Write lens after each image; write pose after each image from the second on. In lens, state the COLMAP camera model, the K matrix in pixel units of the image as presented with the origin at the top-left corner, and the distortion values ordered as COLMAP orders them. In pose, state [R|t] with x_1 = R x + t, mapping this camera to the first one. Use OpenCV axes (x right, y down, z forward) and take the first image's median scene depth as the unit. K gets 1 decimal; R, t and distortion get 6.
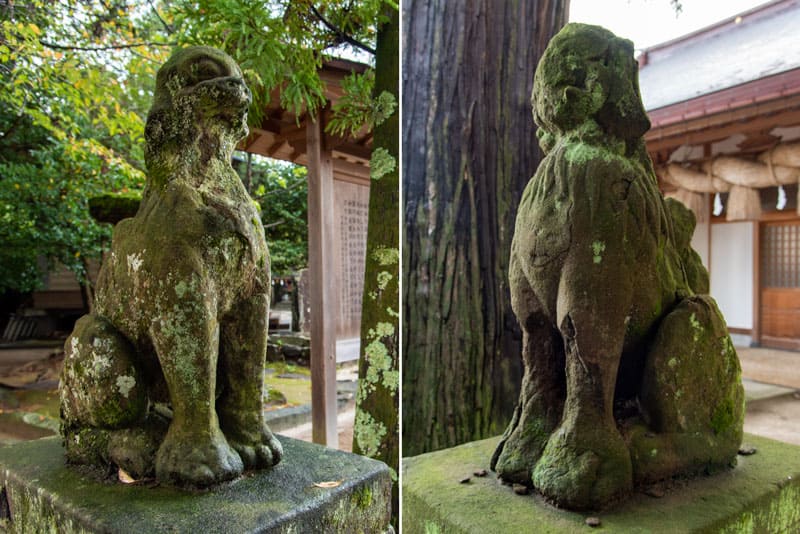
lens RADIAL K [[690.7, 0, 400.0], [0, 690.7, 267.0], [0, 0, 1]] dist [0.000714, -0.001495]
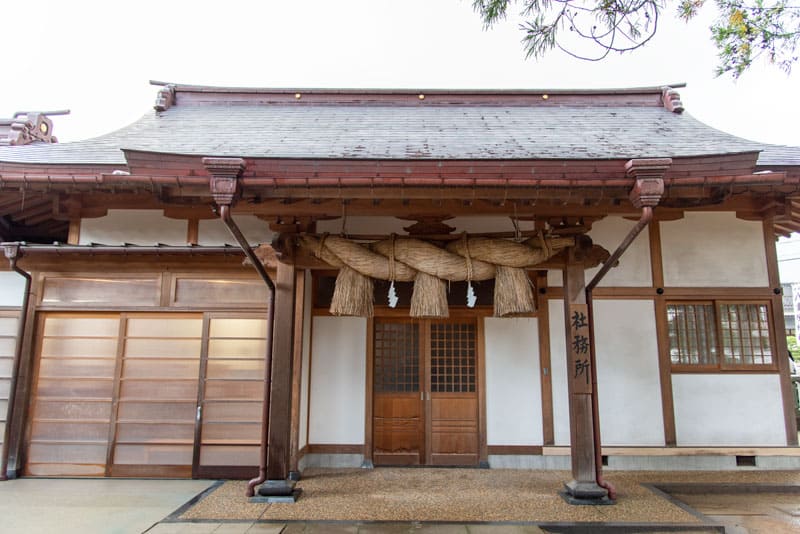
lens RADIAL K [[690.7, 0, 400.0], [0, 690.7, 267.0], [0, 0, 1]] dist [0.000714, -0.001495]
pose [[0.371433, 0.155801, 0.915294, -0.301051], [-0.005129, 0.986149, -0.165780, 0.015318], [-0.928446, 0.056881, 0.367088, 0.664843]]
